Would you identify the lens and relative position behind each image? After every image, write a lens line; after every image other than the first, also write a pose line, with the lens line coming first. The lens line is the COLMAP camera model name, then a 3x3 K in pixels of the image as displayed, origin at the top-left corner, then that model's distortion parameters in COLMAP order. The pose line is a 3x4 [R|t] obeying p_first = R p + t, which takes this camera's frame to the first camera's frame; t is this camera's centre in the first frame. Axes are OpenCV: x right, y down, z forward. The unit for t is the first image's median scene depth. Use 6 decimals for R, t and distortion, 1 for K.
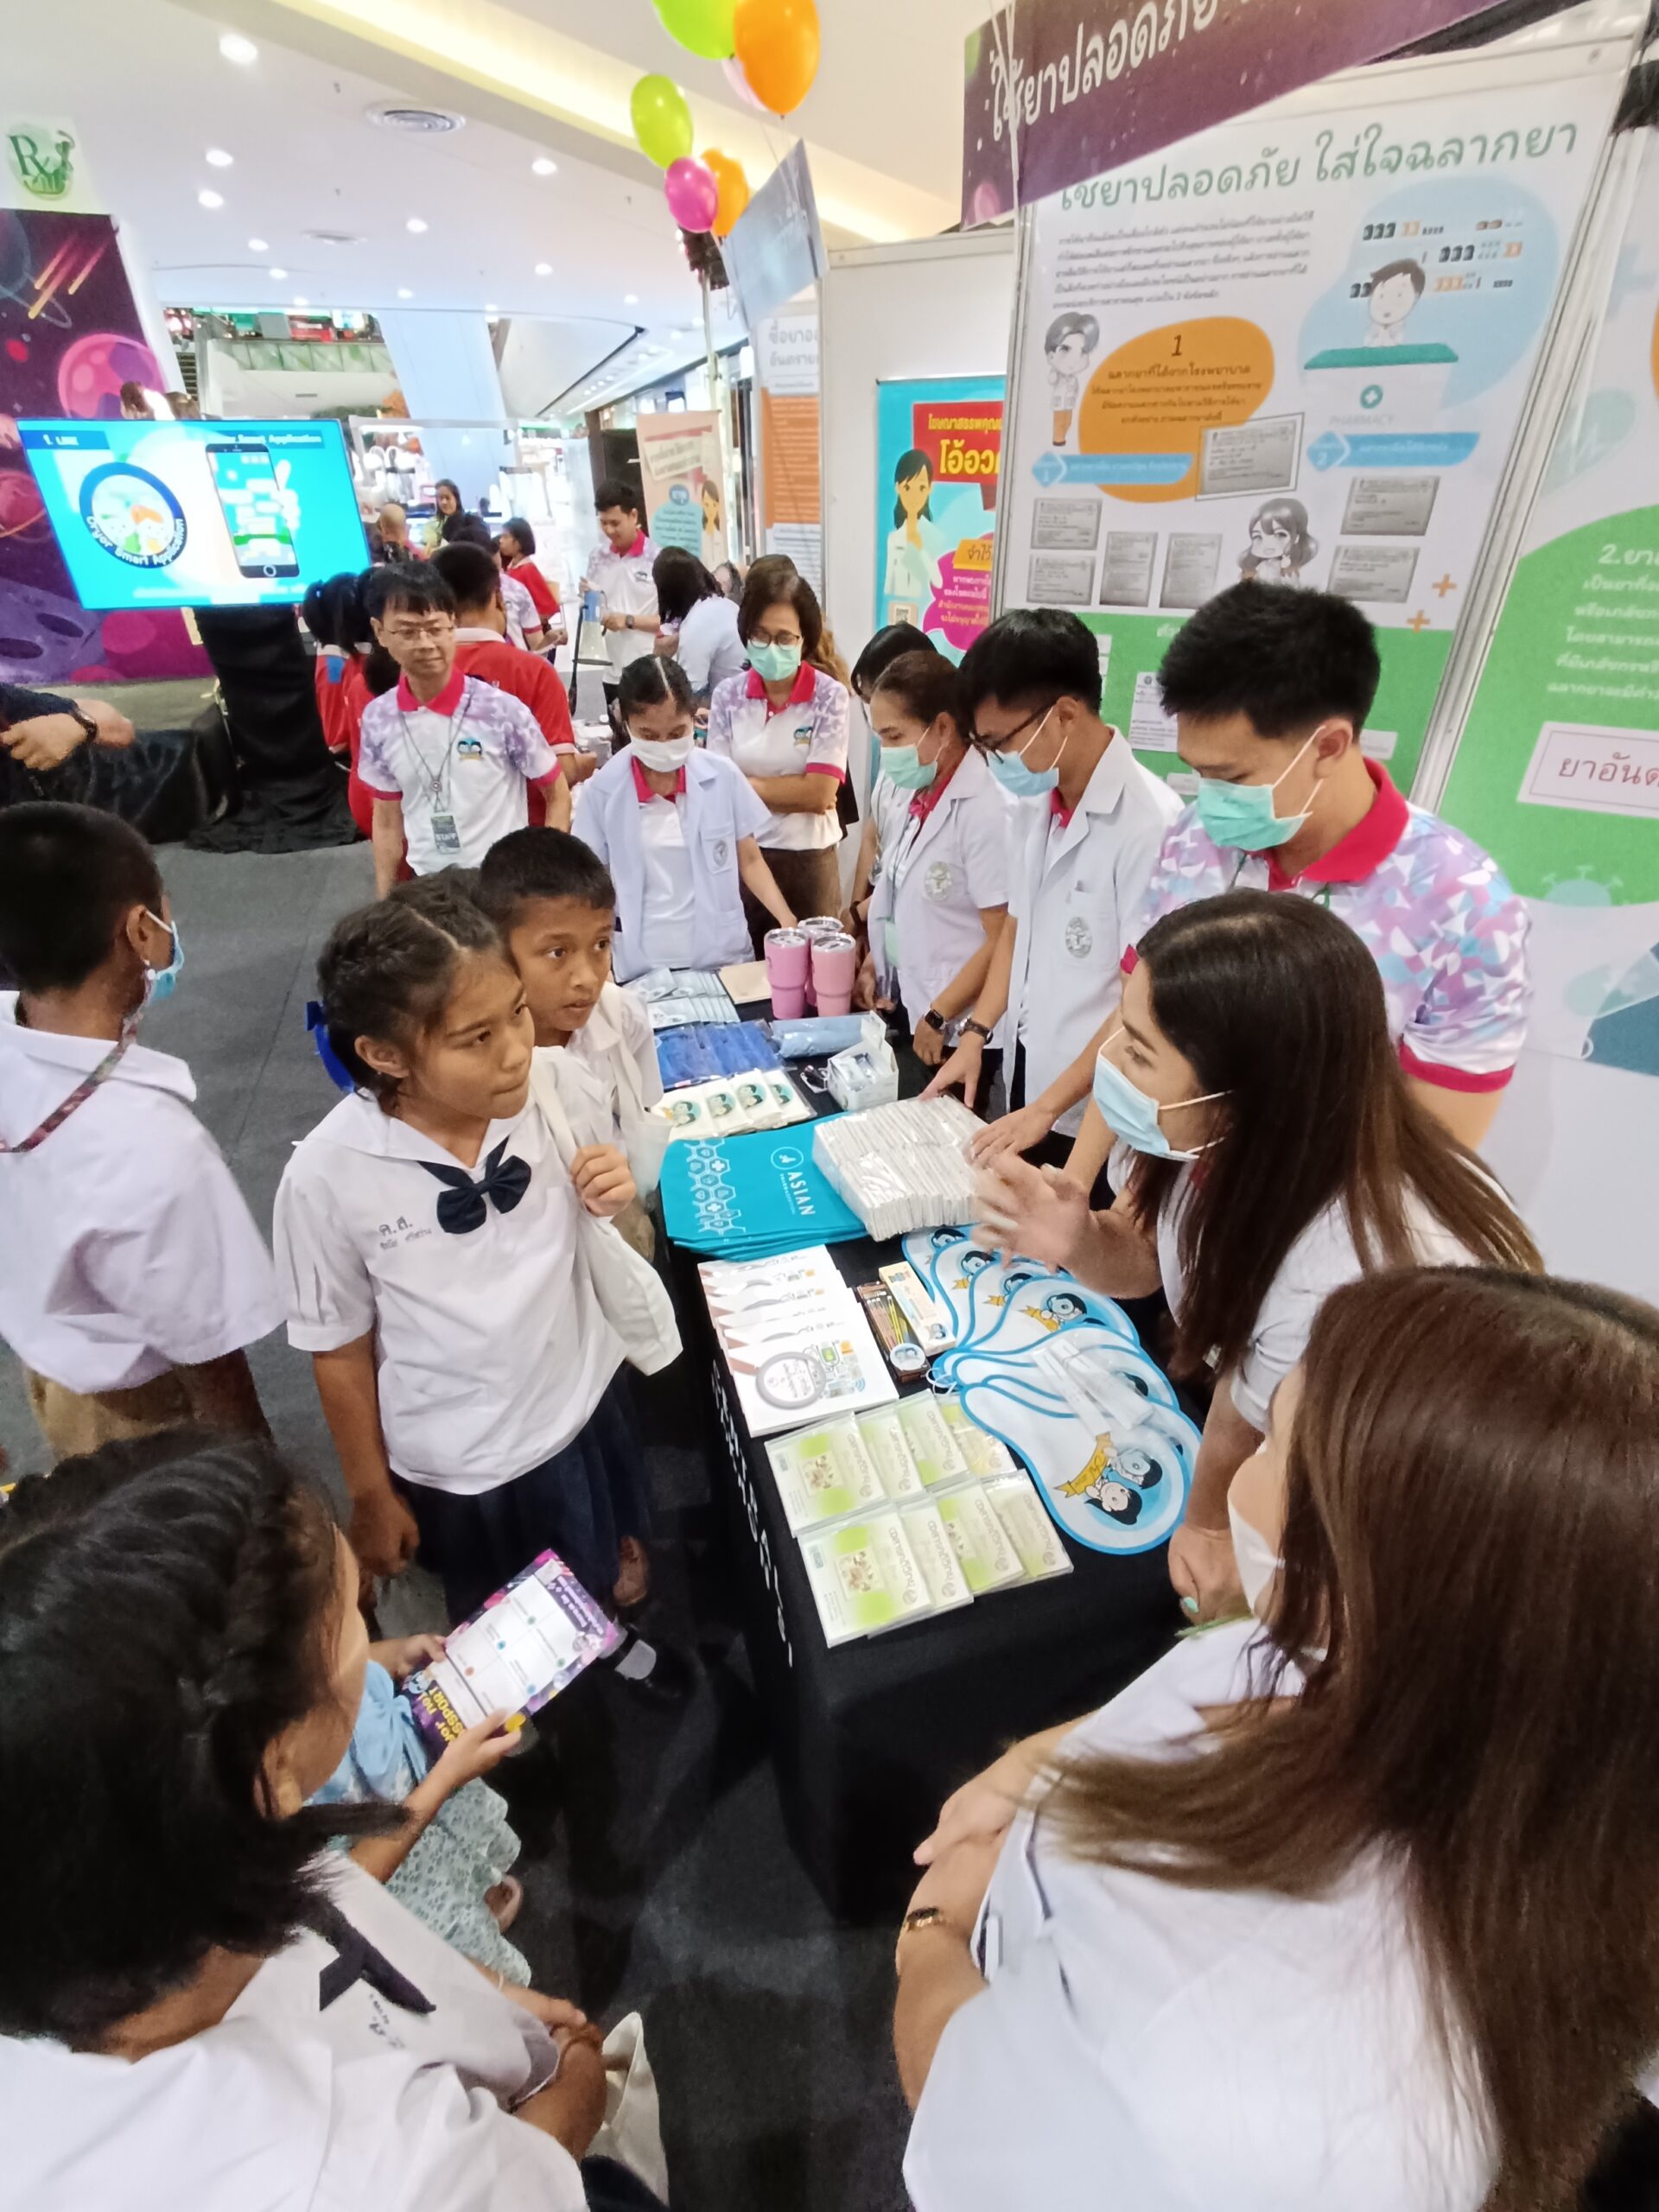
lens RADIAL K [[994.8, 0, 838.6], [0, 994.8, 1097.6], [0, 0, 1]] dist [0.003507, 0.000464]
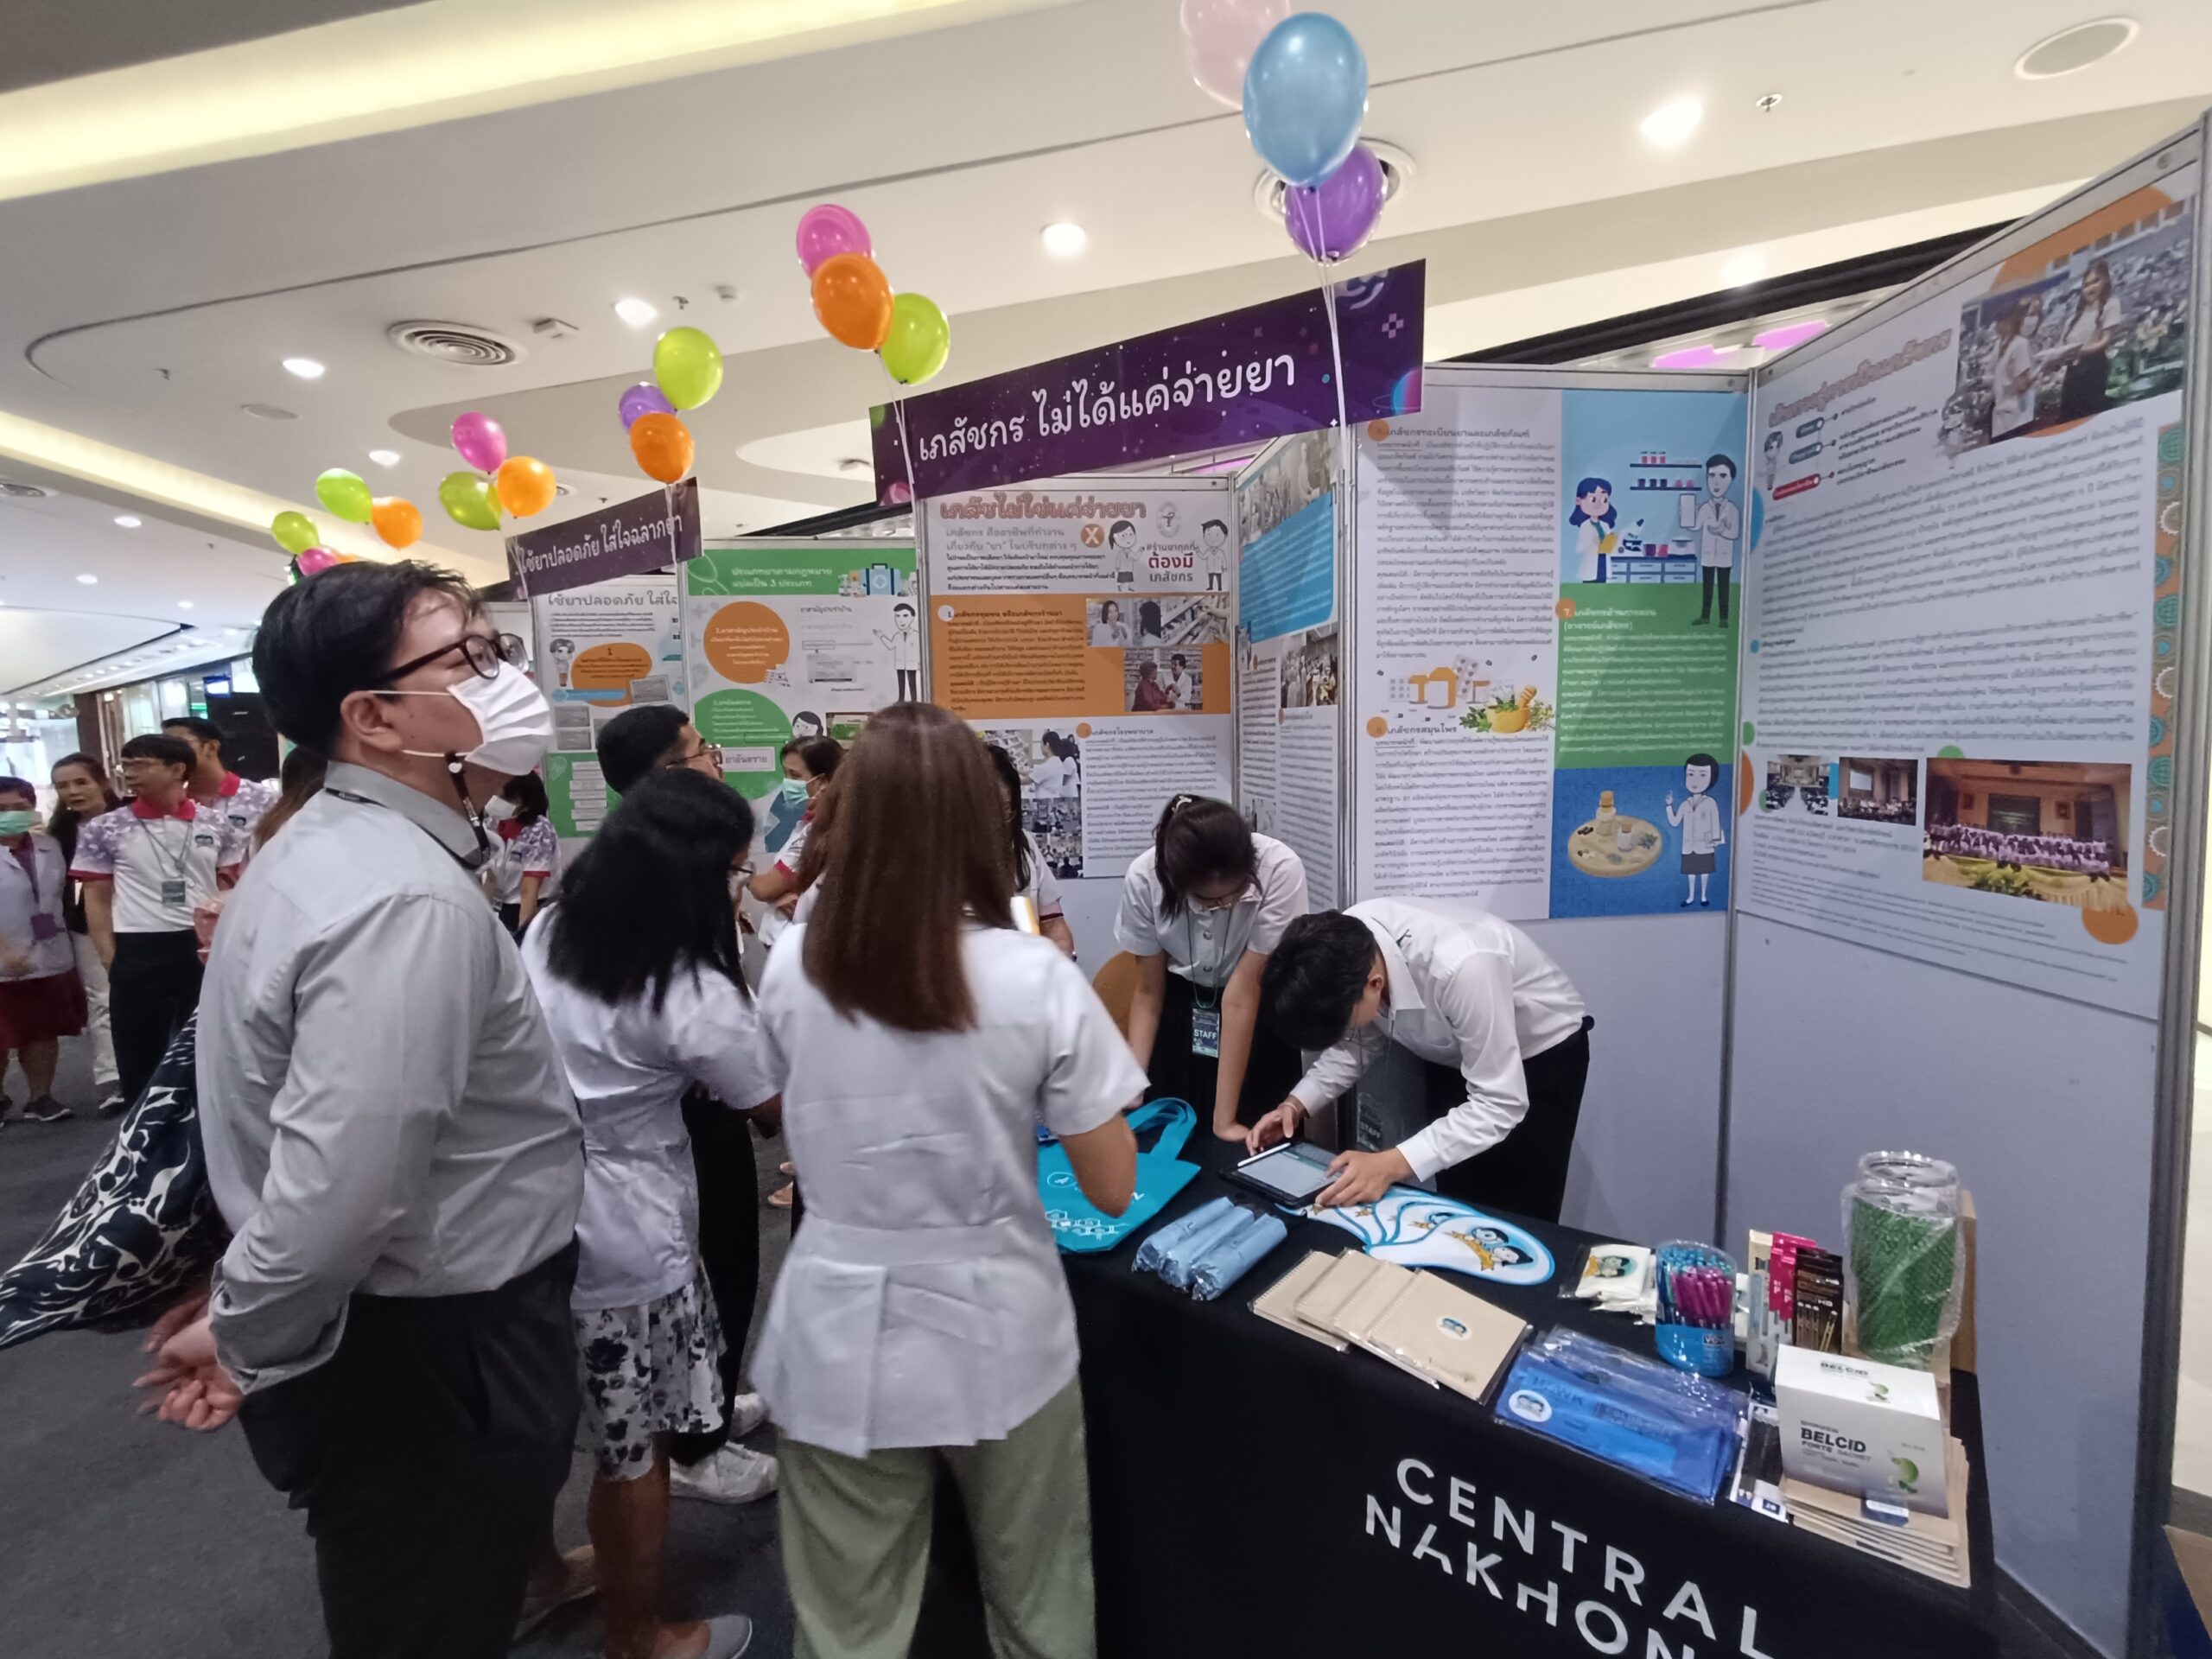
lens RADIAL K [[1005.1, 0, 1089.0], [0, 1005.1, 822.9], [0, 0, 1]] dist [-0.001307, 0.001078]
pose [[0.830016, -0.063355, 0.554129, -0.067437], [0.312746, 0.875502, -0.368356, 0.791918], [-0.461804, 0.479043, 0.746495, -1.051190]]
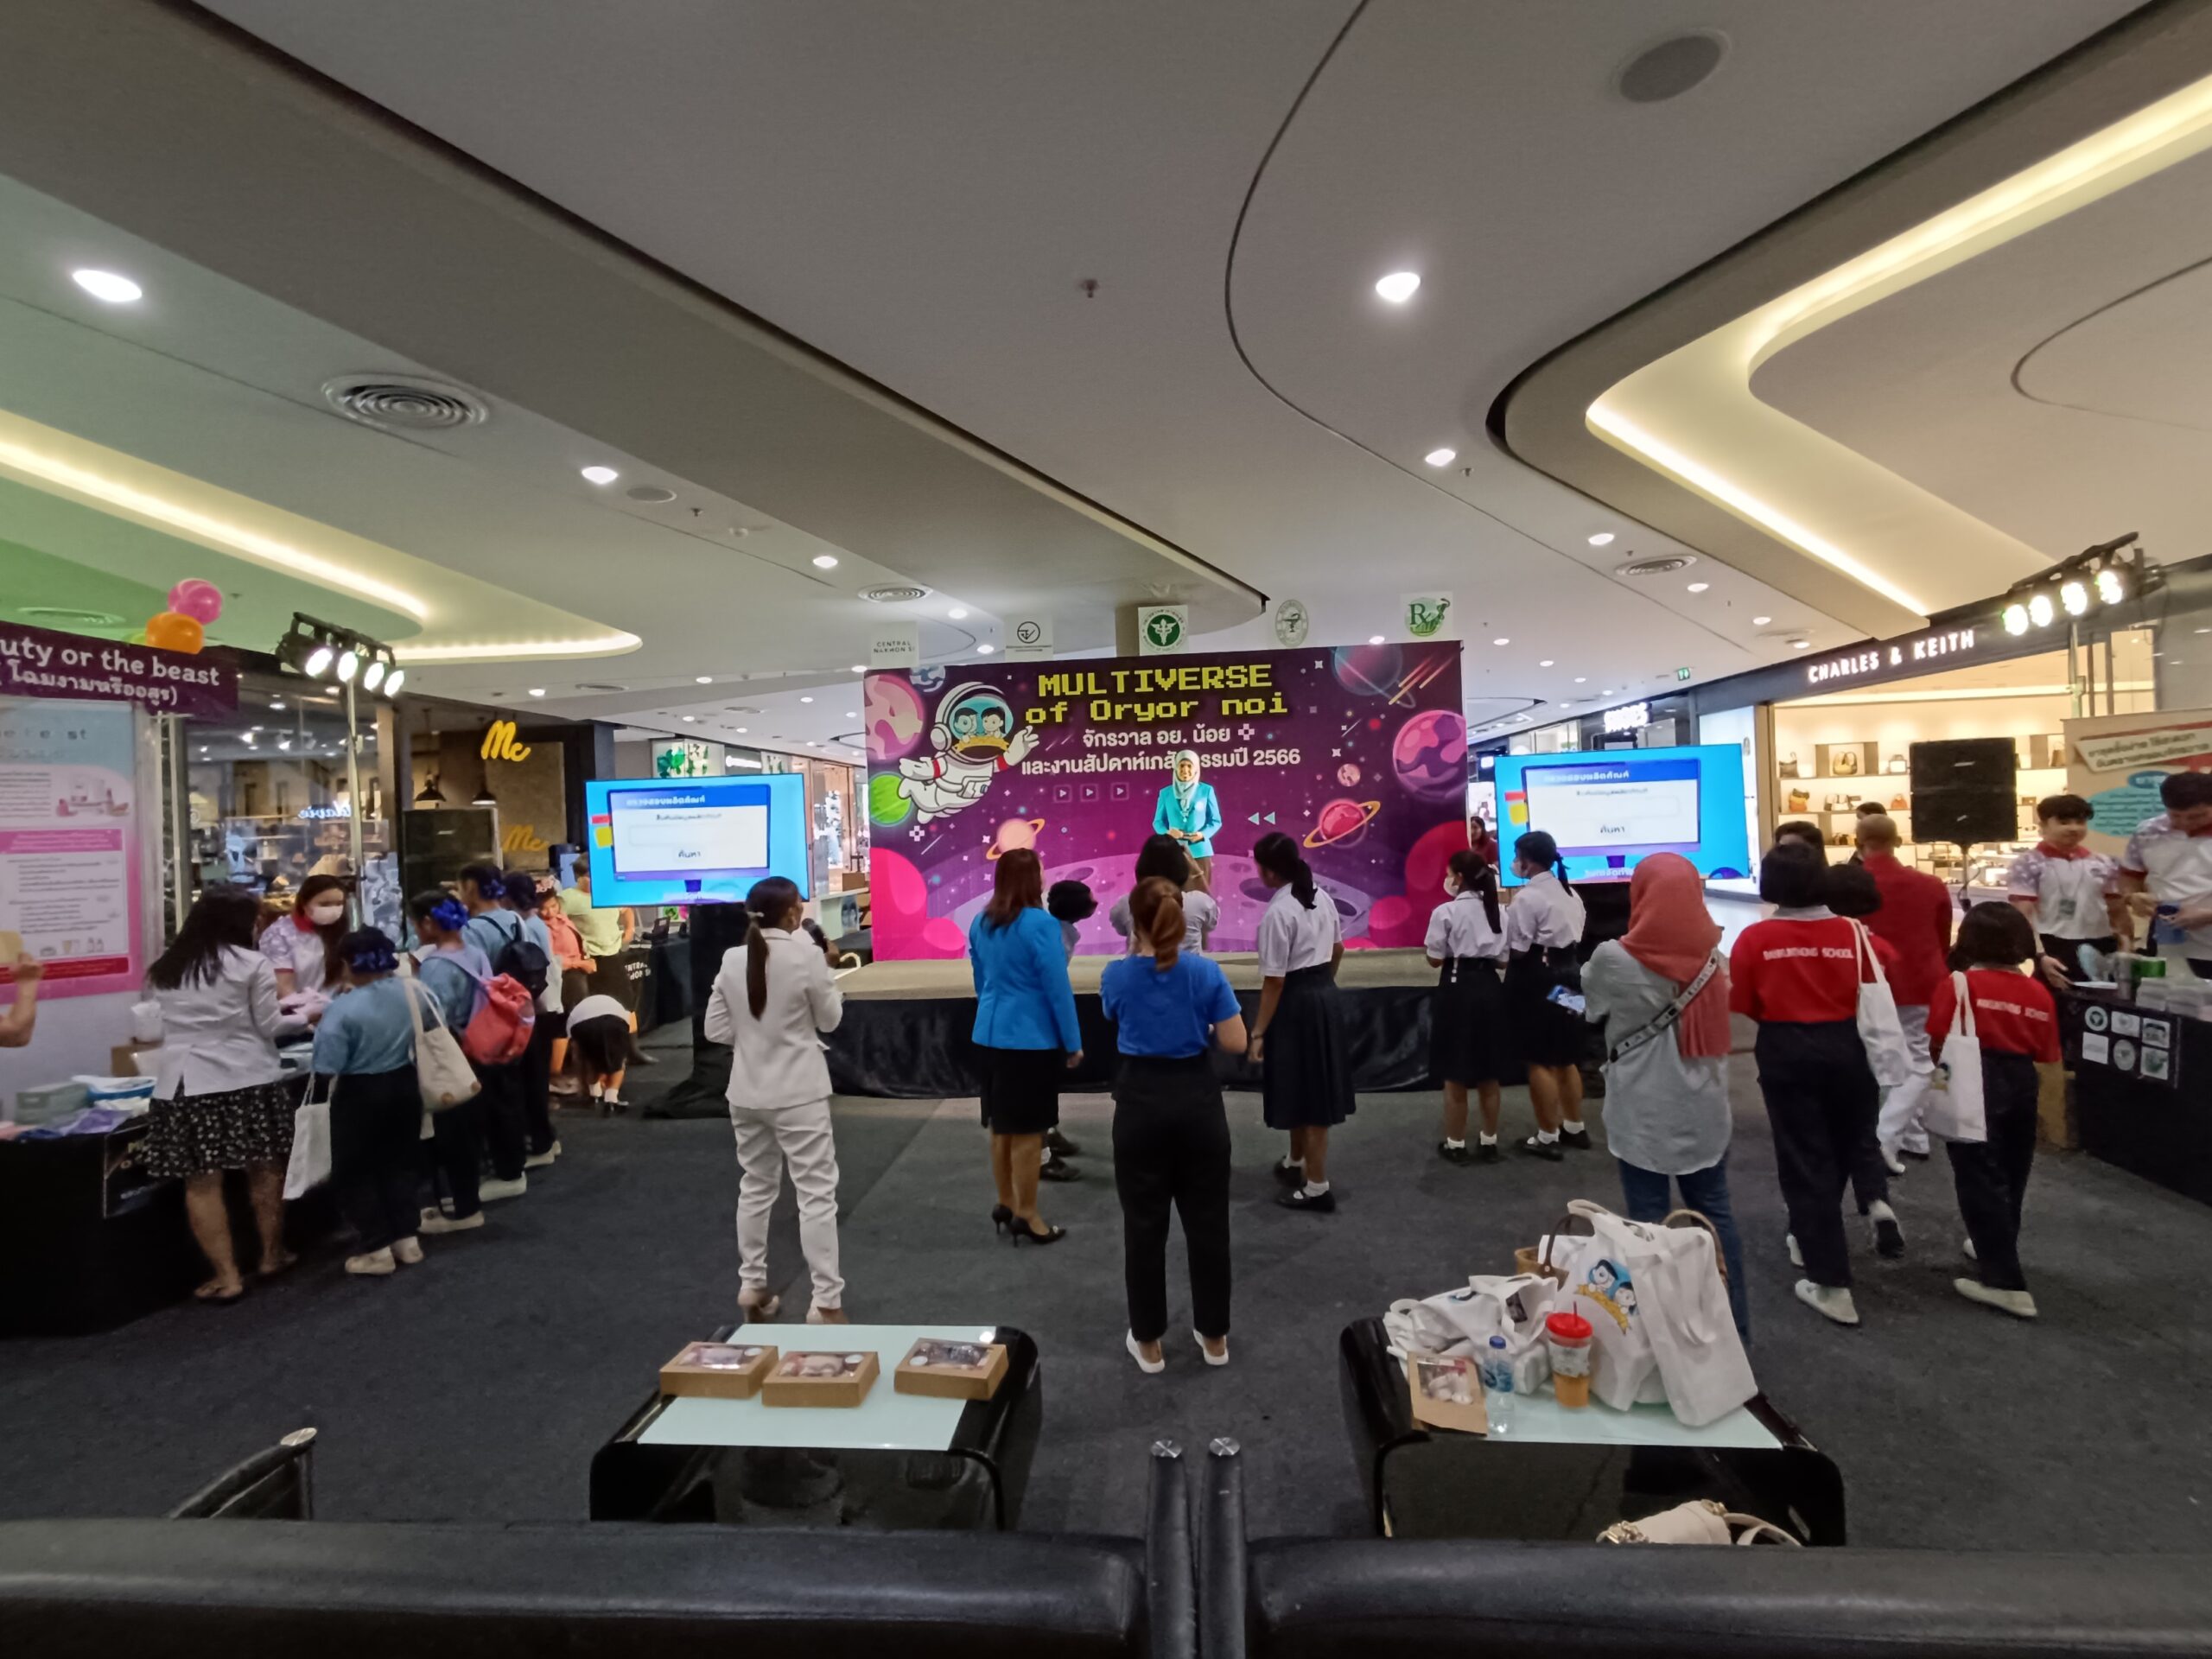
lens RADIAL K [[1005.1, 0, 1089.0], [0, 1005.1, 822.9], [0, 0, 1]] dist [-0.001307, 0.001078]
pose [[0.924942, -0.035262, -0.378470, -1.766798], [-0.171166, 0.850385, -0.497541, 0.294411], [0.339389, 0.524978, 0.780521, -0.332873]]
